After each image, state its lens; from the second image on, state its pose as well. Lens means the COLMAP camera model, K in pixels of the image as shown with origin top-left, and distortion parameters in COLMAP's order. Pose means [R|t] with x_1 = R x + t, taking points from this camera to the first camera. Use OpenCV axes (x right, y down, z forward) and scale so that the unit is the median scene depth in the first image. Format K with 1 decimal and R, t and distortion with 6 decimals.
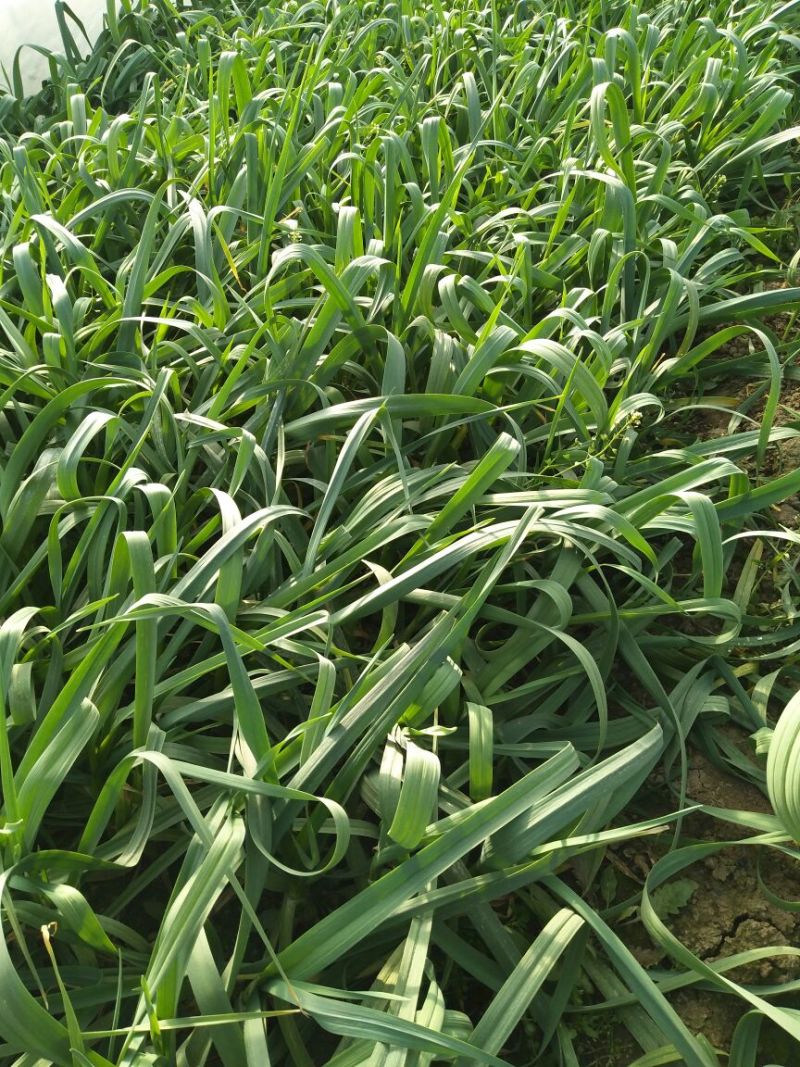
lens RADIAL K [[846.8, 0, 400.0], [0, 846.8, 533.5], [0, 0, 1]] dist [0.005381, -0.011816]
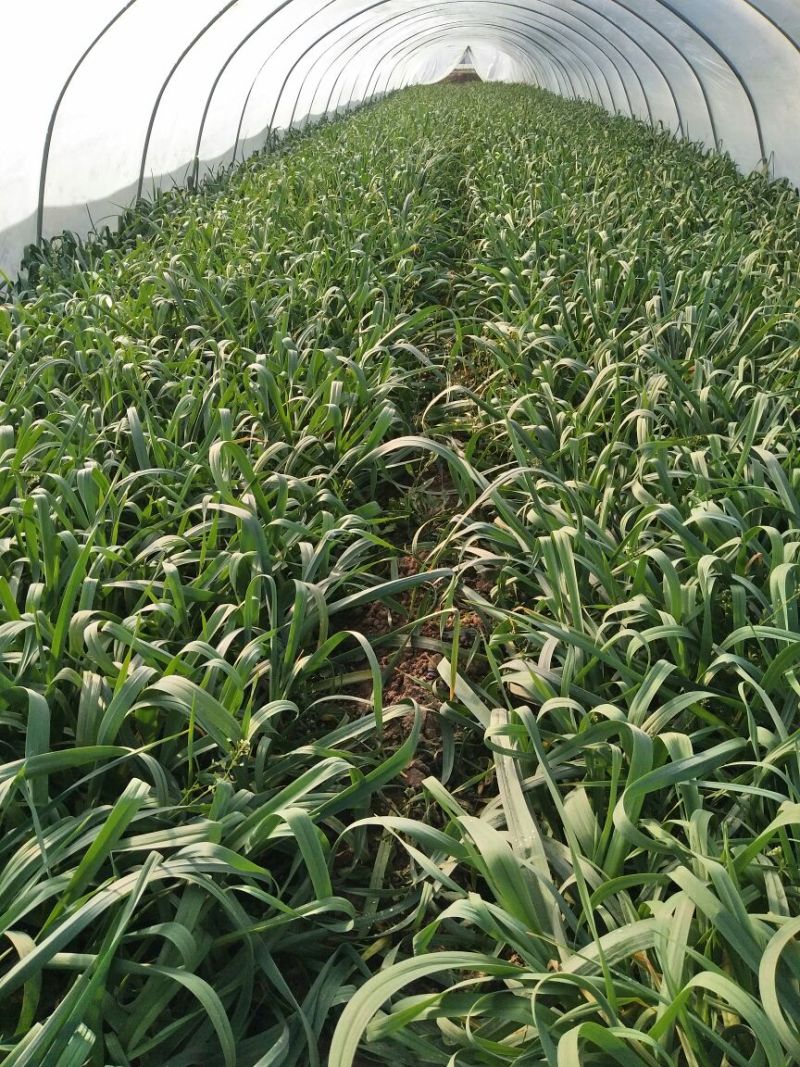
lens RADIAL K [[813.0, 0, 400.0], [0, 813.0, 533.5], [0, 0, 1]] dist [0.084247, -0.133734]
pose [[0.949751, -0.121887, 0.288298, 0.172584], [0.191423, 0.954924, -0.226888, -0.108364], [-0.247648, 0.270674, 0.930272, -0.185322]]
